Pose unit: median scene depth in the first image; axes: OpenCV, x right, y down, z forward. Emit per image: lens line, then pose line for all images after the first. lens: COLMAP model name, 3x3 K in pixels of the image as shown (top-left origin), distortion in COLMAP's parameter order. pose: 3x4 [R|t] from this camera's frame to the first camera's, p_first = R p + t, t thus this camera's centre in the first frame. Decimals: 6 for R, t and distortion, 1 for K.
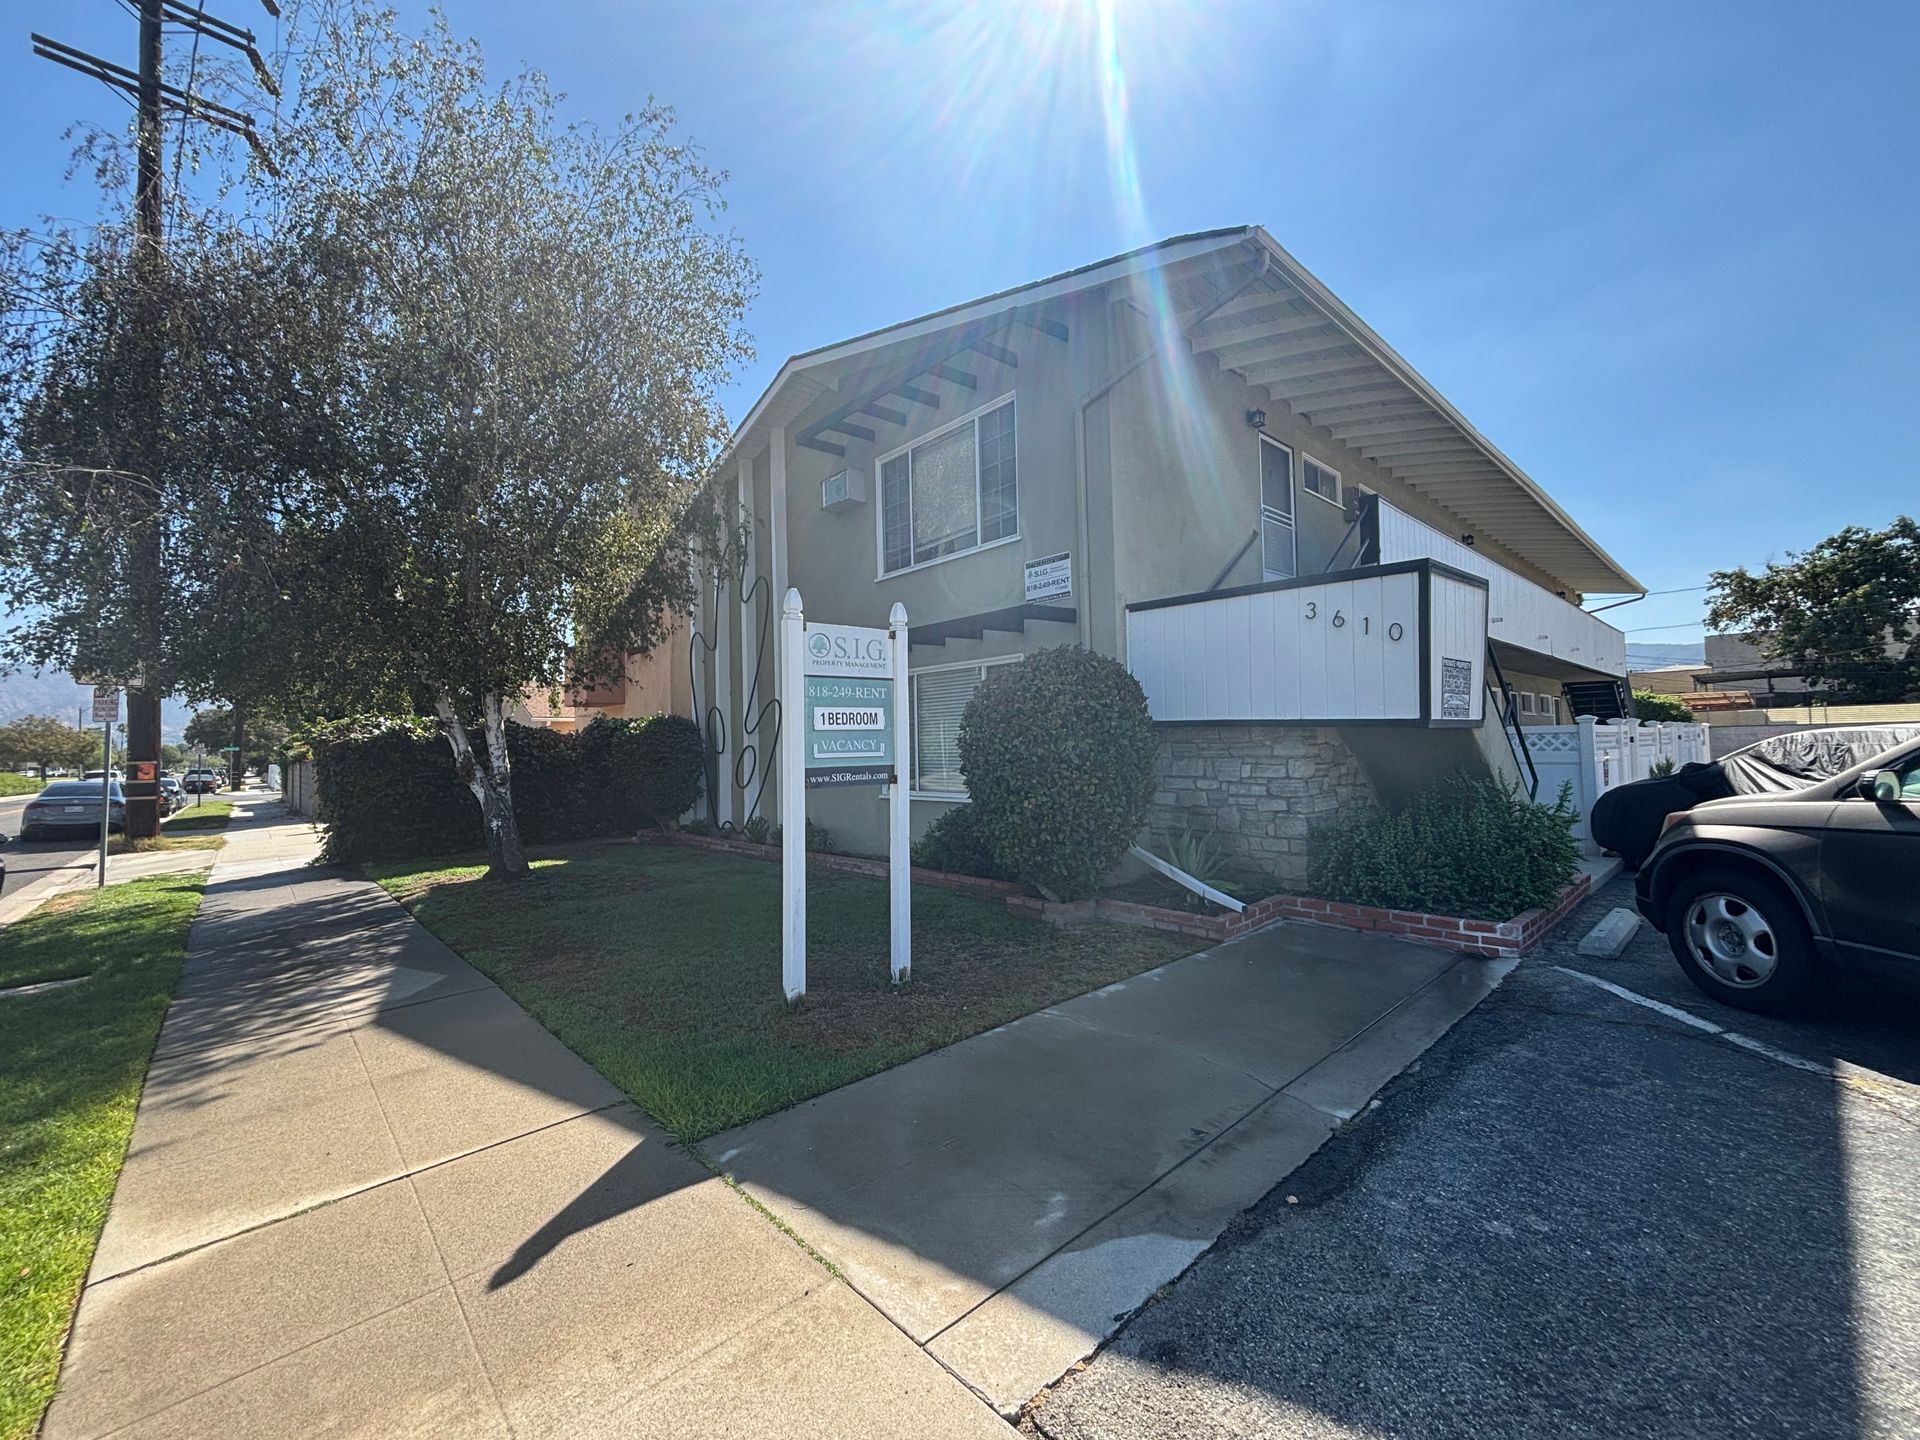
lens RADIAL K [[770.5, 0, 966.9], [0, 770.5, 716.8], [0, 0, 1]] dist [-0.001976, -0.000671]
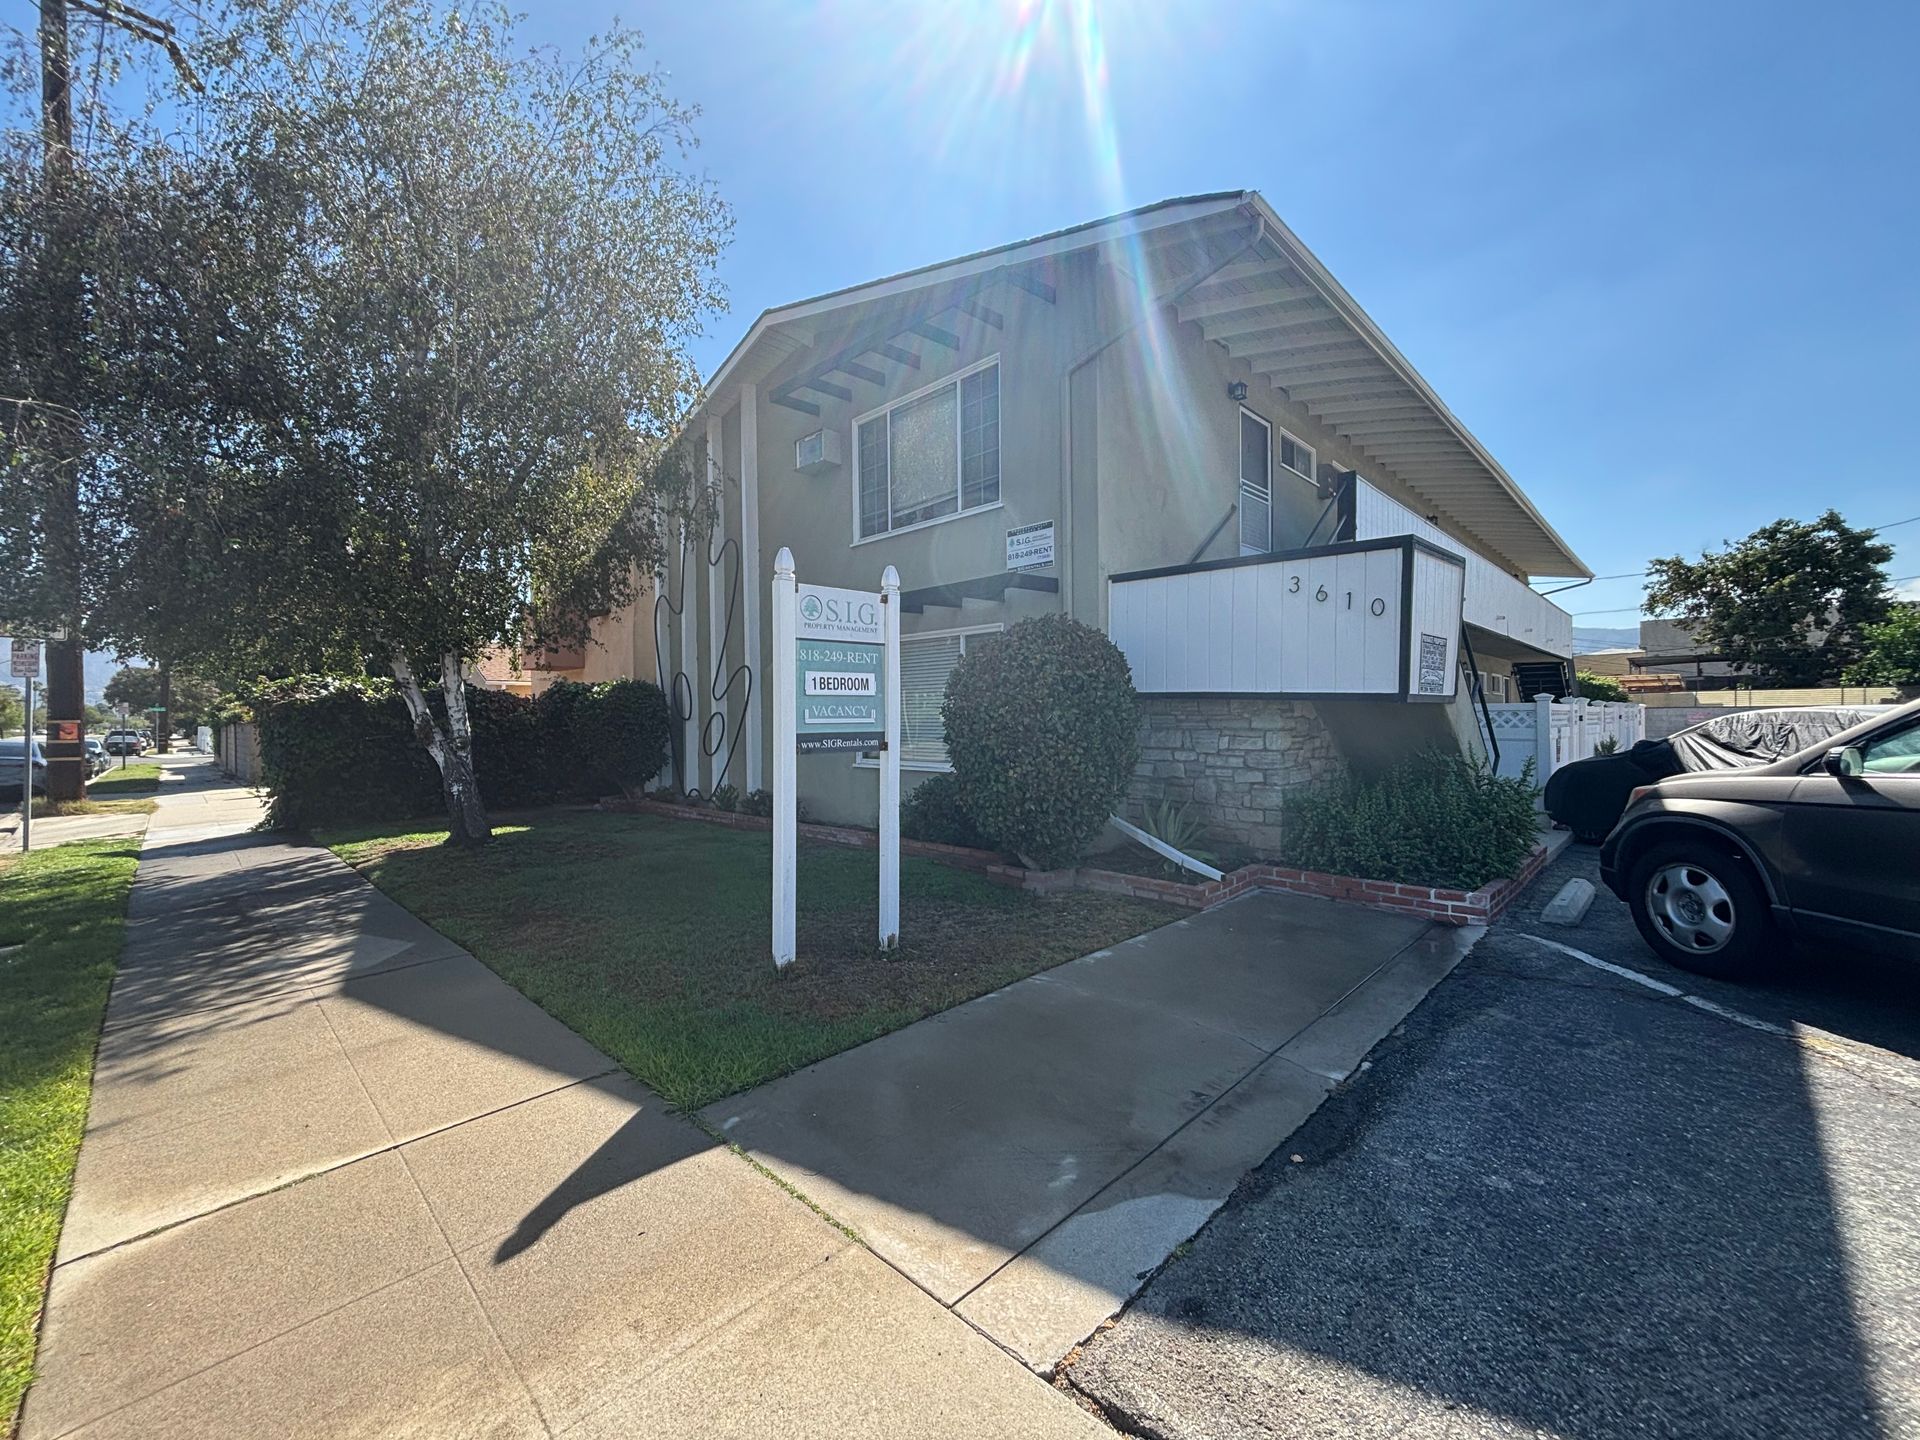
lens RADIAL K [[770.5, 0, 966.9], [0, 770.5, 716.8], [0, 0, 1]] dist [-0.001976, -0.000671]
pose [[0.998703, 0.013450, 0.049103, -0.033050], [-0.015284, 0.999192, 0.037177, 0.004652], [-0.048563, -0.037879, 0.998102, 0.010567]]
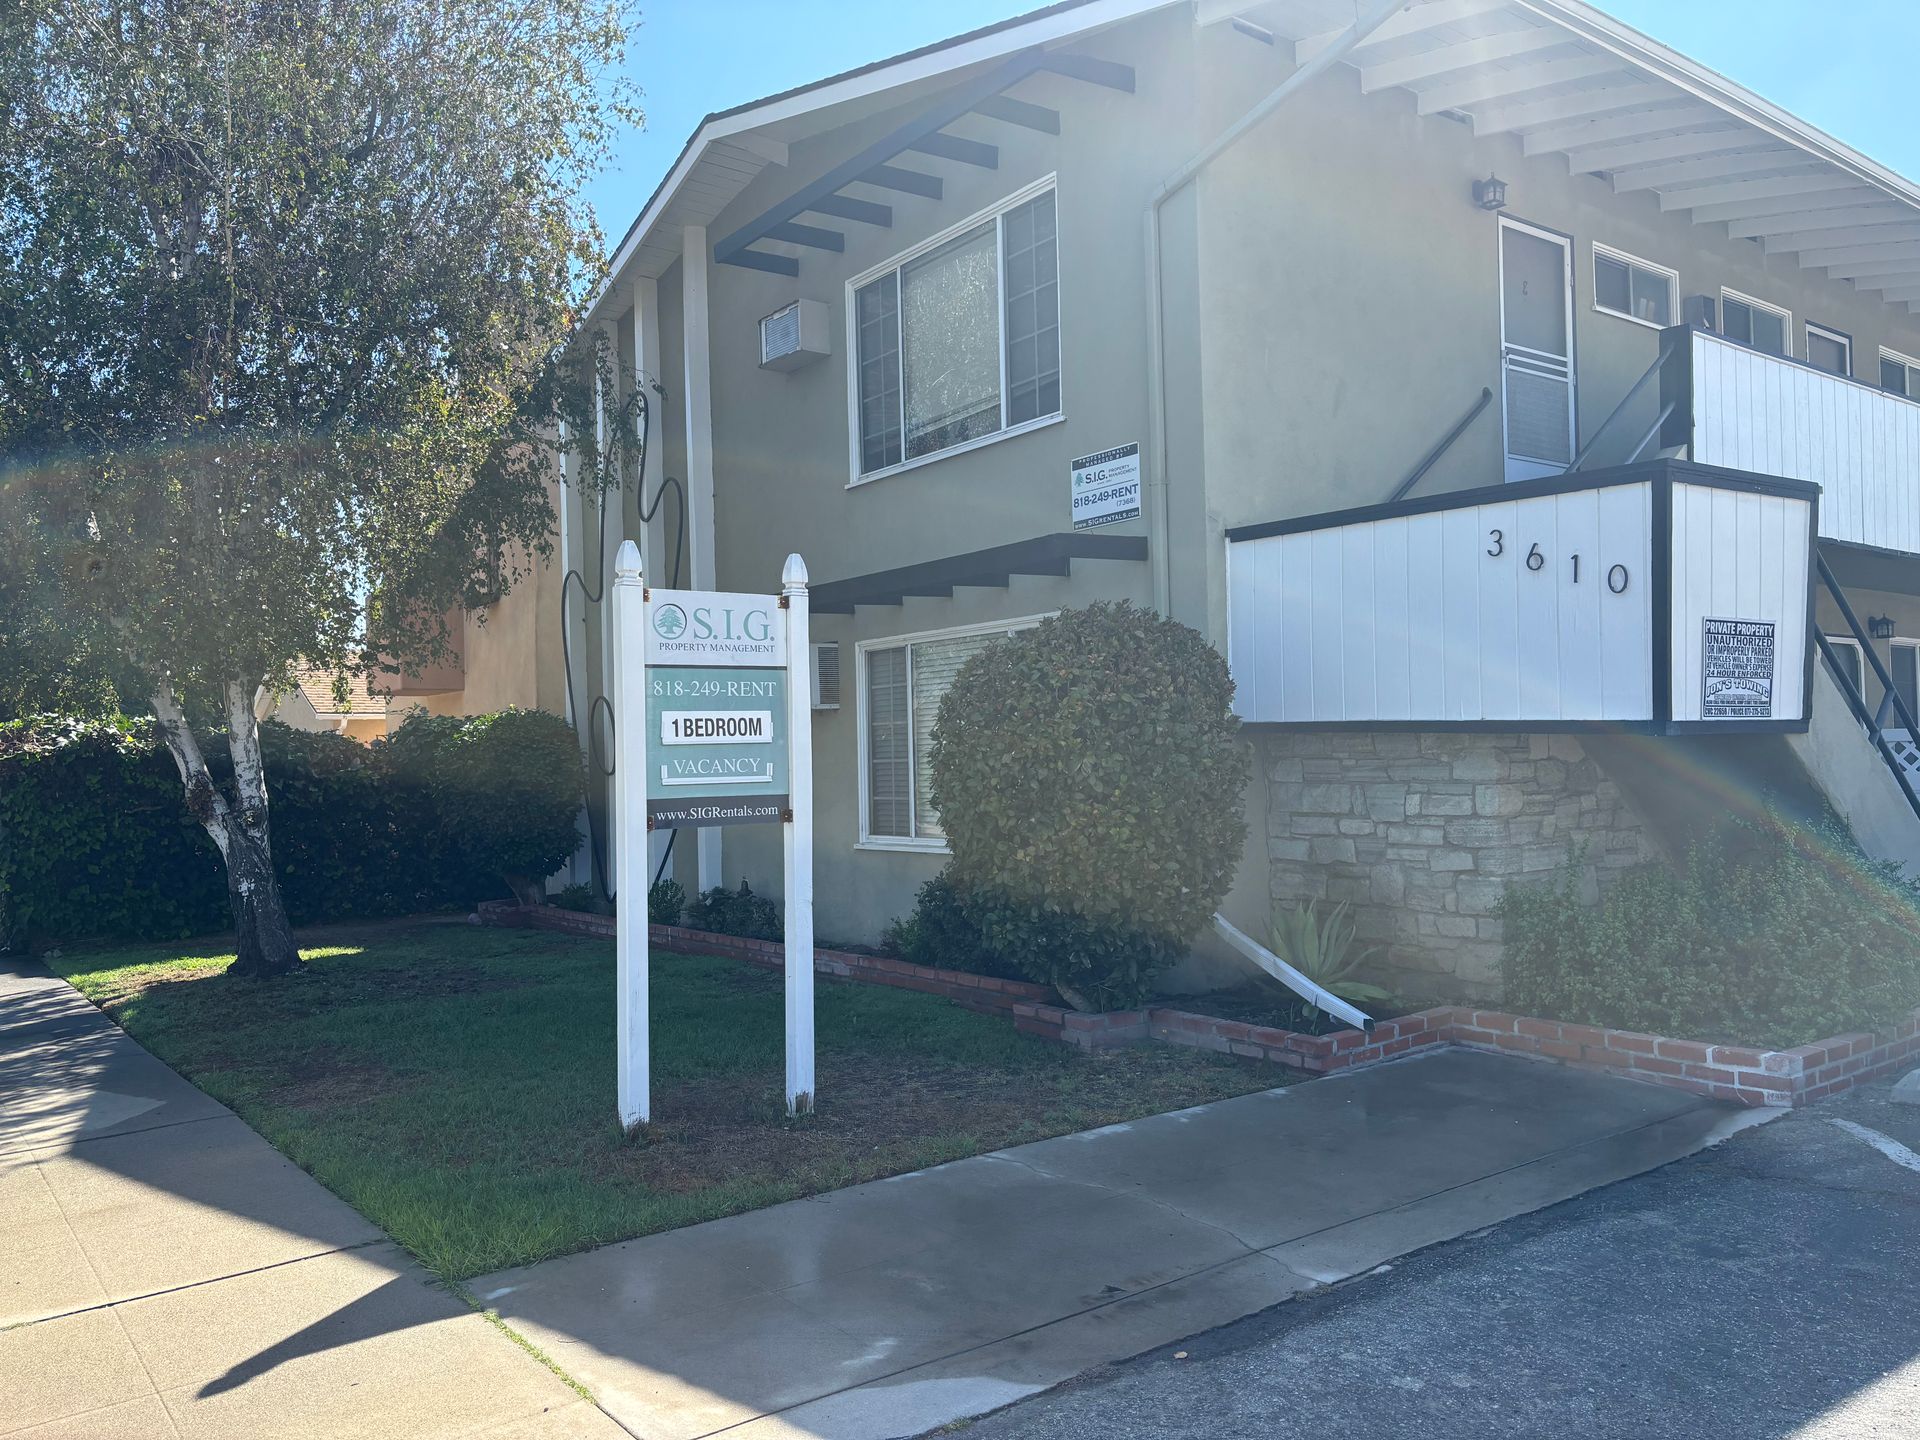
lens RADIAL K [[1435.0, 0, 960.0], [0, 1435.0, 720.0], [0, 0, 1]] dist [0.017170, -0.004017]
pose [[0.995155, -0.004270, -0.098230, 0.157066], [0.005378, 0.999925, 0.011019, -0.013961], [0.098176, -0.011494, 0.995103, -0.209517]]
